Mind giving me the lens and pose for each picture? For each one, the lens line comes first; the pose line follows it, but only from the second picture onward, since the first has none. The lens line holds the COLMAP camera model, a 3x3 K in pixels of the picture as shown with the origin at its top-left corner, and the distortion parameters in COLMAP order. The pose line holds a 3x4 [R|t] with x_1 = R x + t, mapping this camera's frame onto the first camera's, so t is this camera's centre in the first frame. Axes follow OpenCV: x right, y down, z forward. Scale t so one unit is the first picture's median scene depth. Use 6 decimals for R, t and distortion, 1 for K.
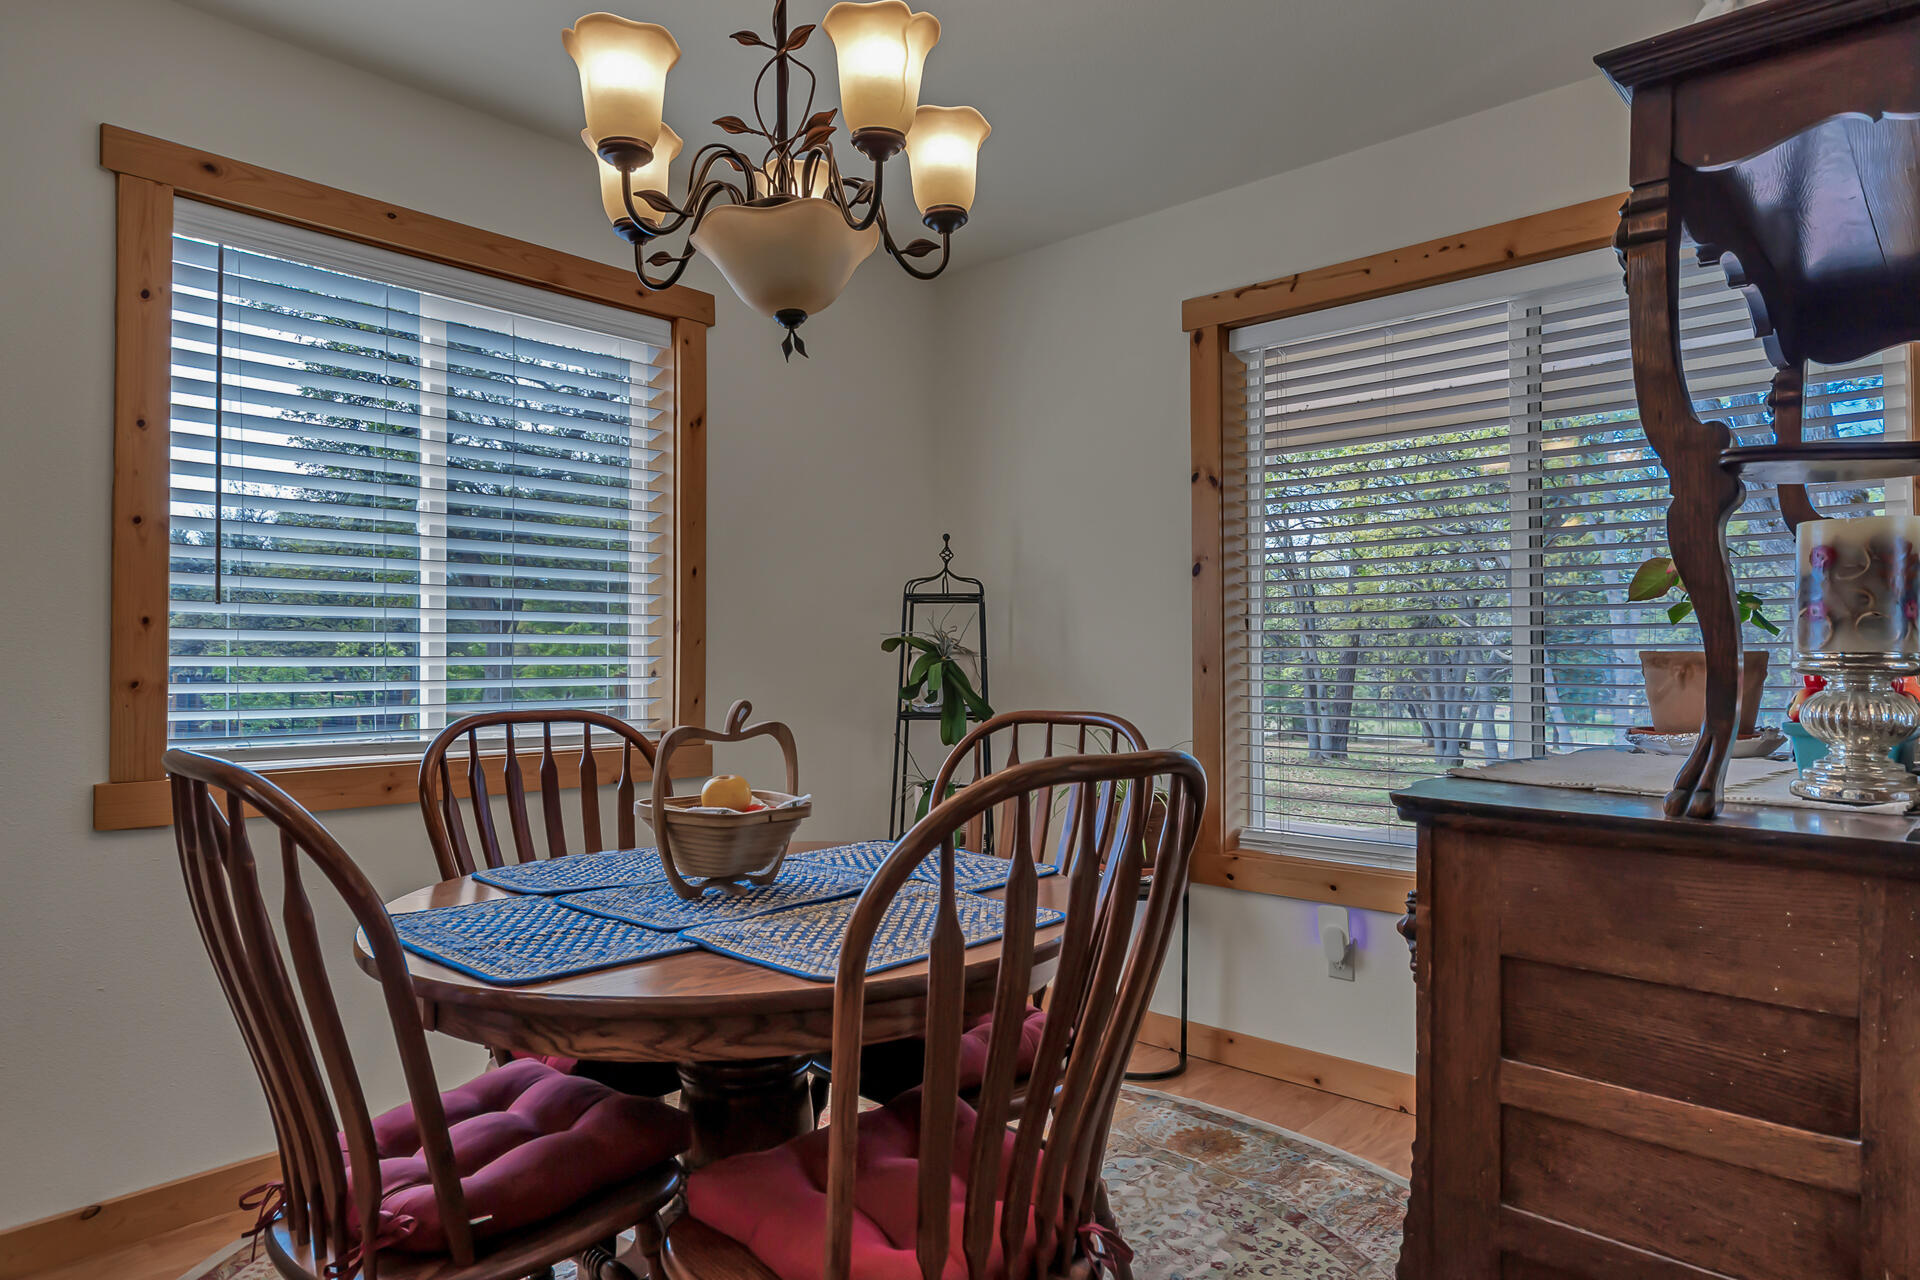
lens RADIAL K [[1143.9, 0, 988.0], [0, 1143.9, 639.8], [0, 0, 1]] dist [0.000468, 0.000987]
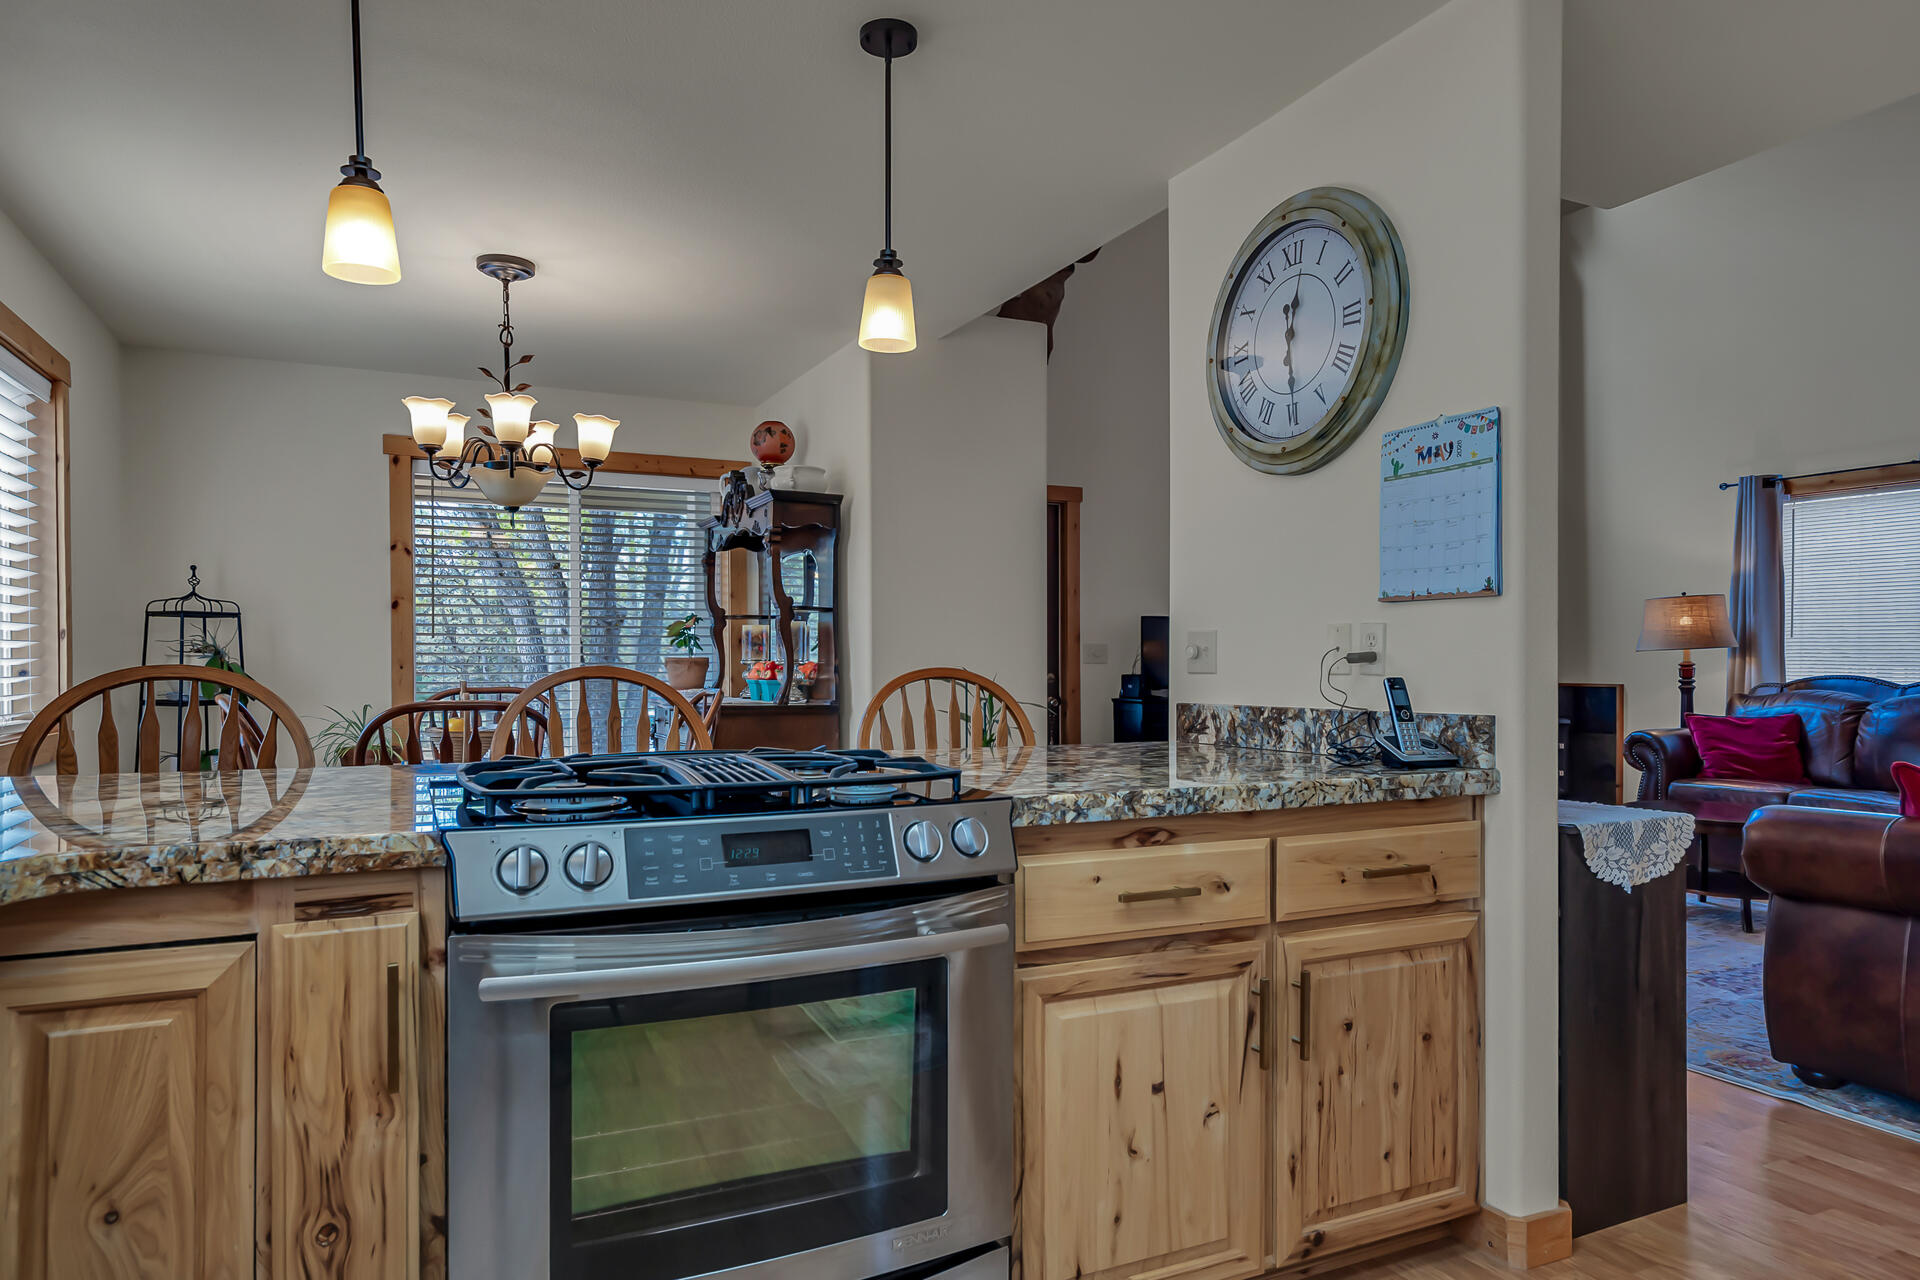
lens RADIAL K [[1149.4, 0, 962.4], [0, 1149.4, 663.3], [0, 0, 1]] dist [0.002223, -0.000175]
pose [[0.375426, -0.003936, 0.926844, -1.061482], [-0.016469, 0.999805, 0.010917, -0.009669], [-0.926706, -0.019363, 0.375288, -0.368243]]
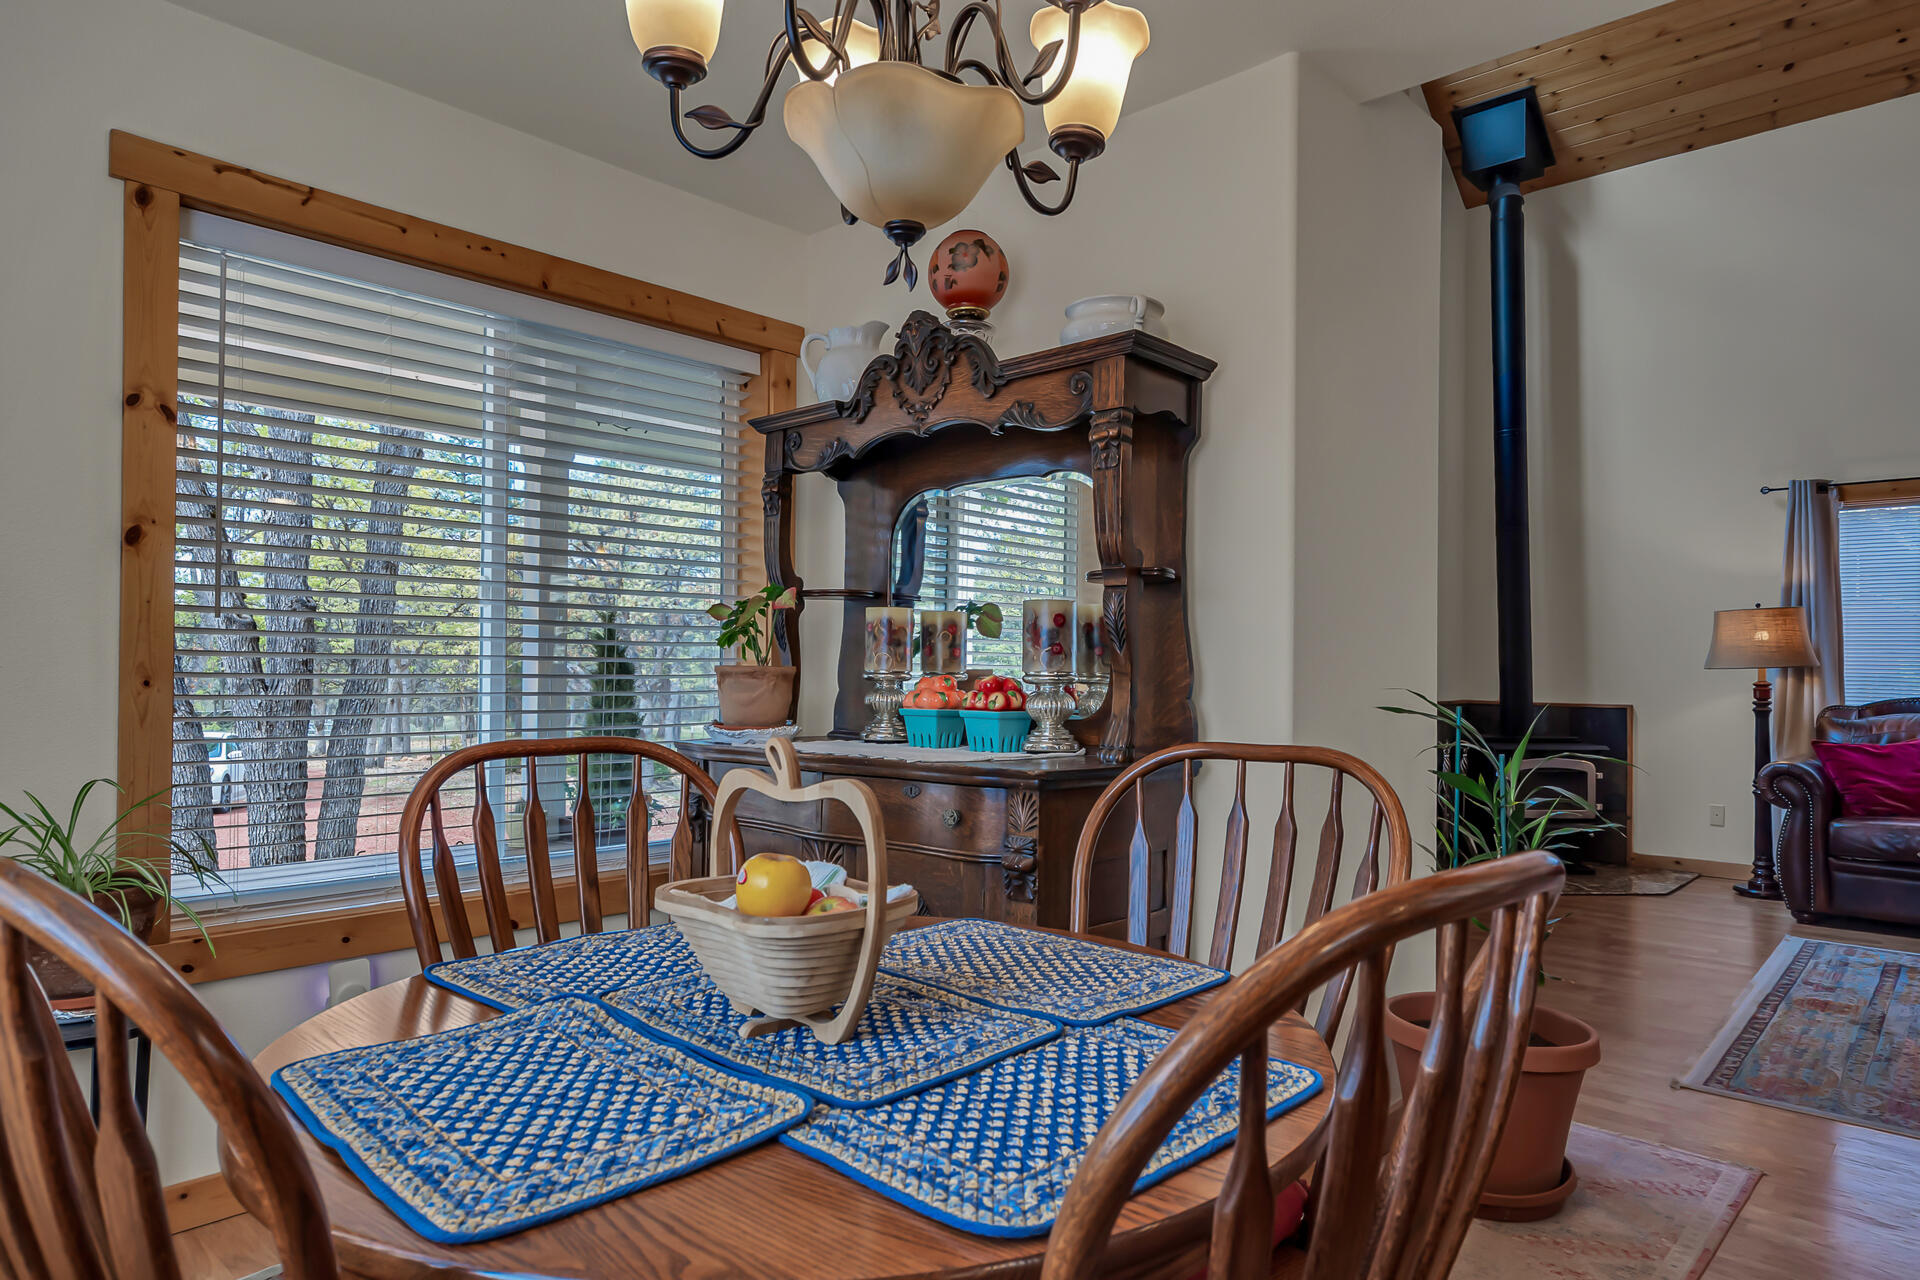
lens RADIAL K [[1149.4, 0, 962.4], [0, 1149.4, 663.3], [0, 0, 1]] dist [0.002223, -0.000175]
pose [[0.025355, 0.007738, 0.999649, -0.507688], [-0.025347, 0.999654, -0.007095, 0.006859], [-0.999357, -0.025158, 0.025543, 0.505446]]
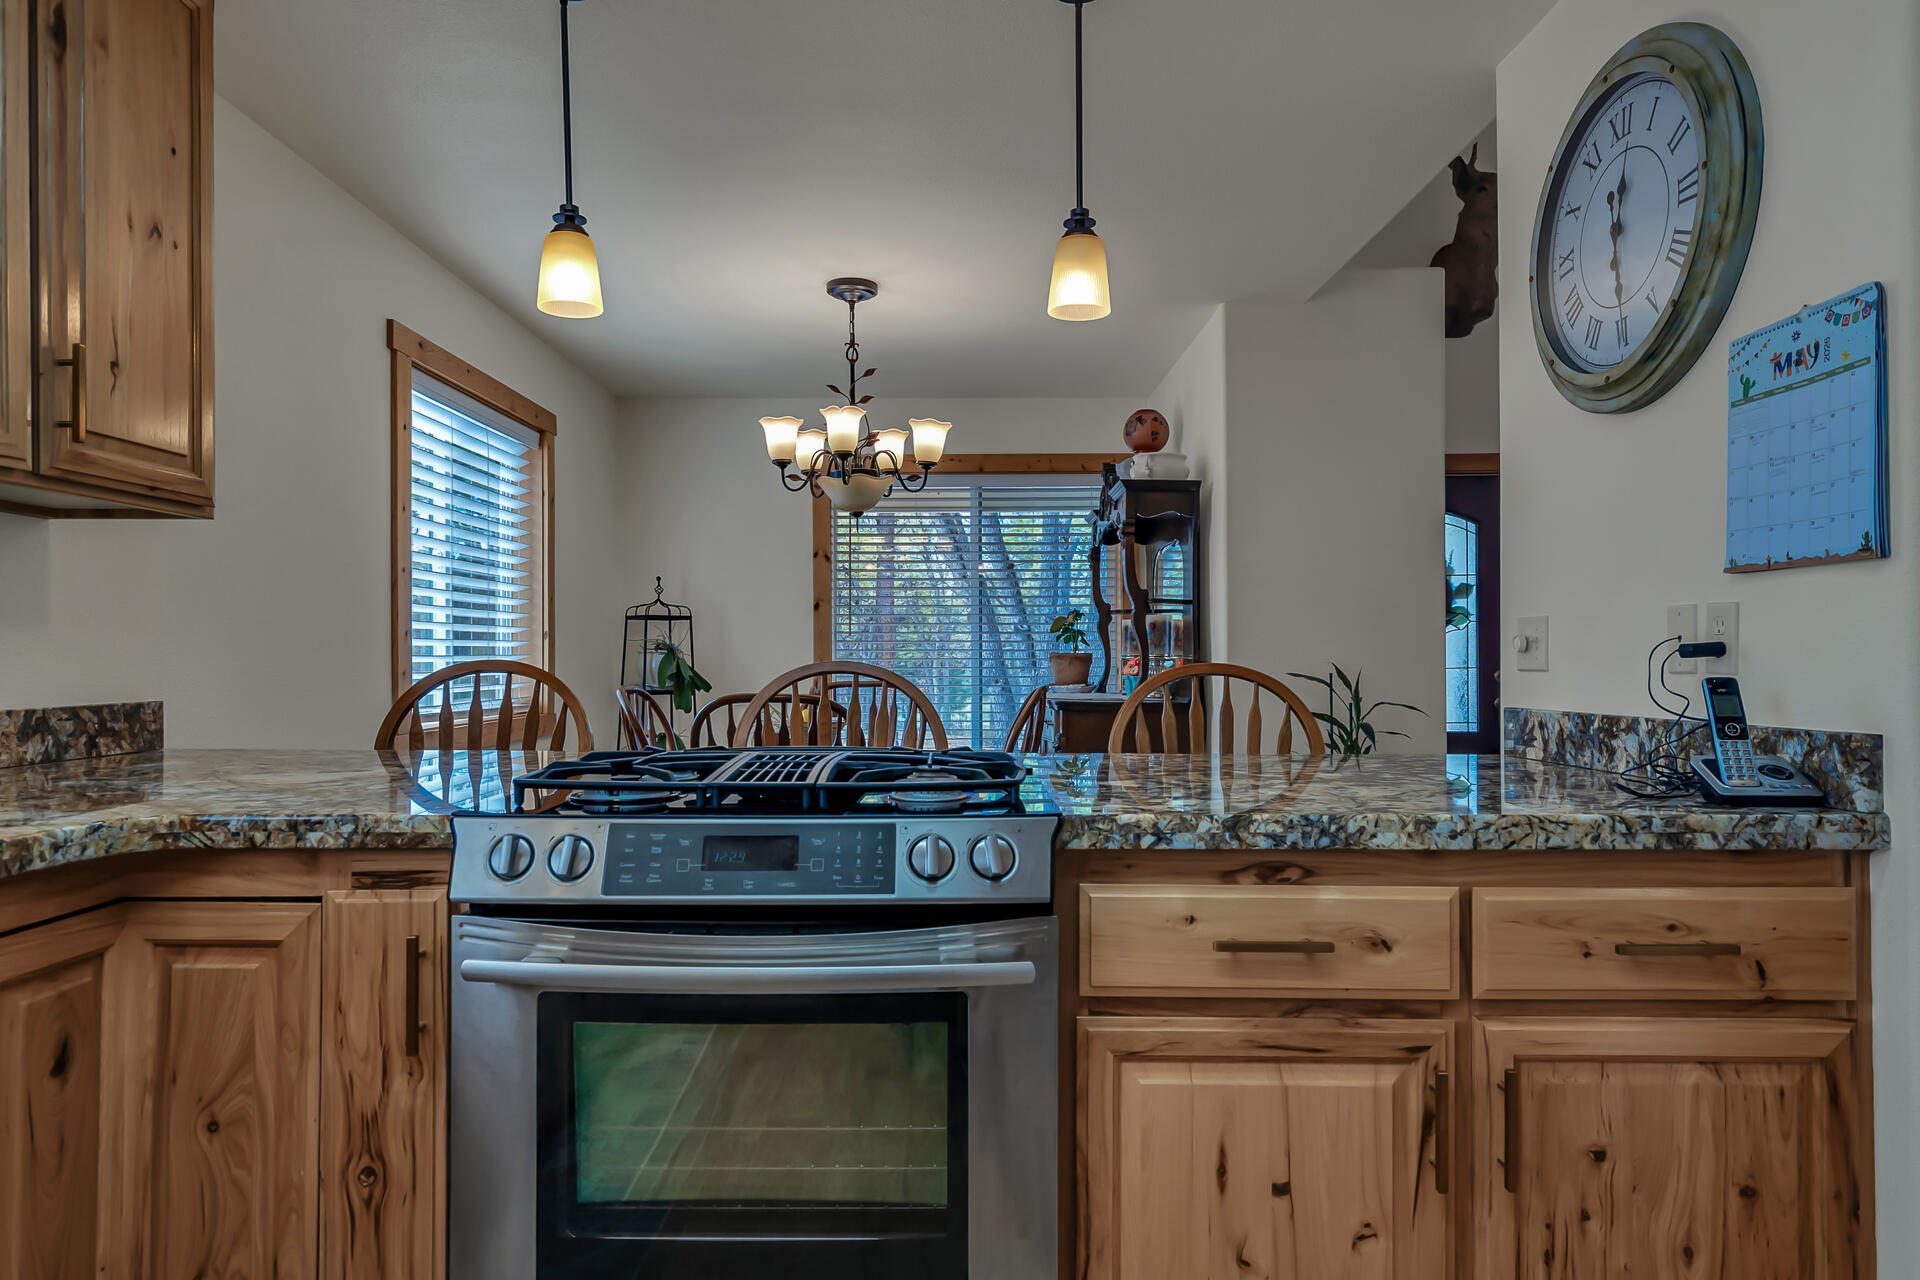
lens RADIAL K [[1143.2, 0, 960.0], [0, 1143.2, 640.0], [0, 0, 1]] dist [0.005069, 0.000245]
pose [[0.741165, 0.006948, 0.671287, -0.889946], [-0.009624, 0.999954, 0.000276, -0.011123], [-0.671254, -0.006665, 0.741198, -0.504018]]
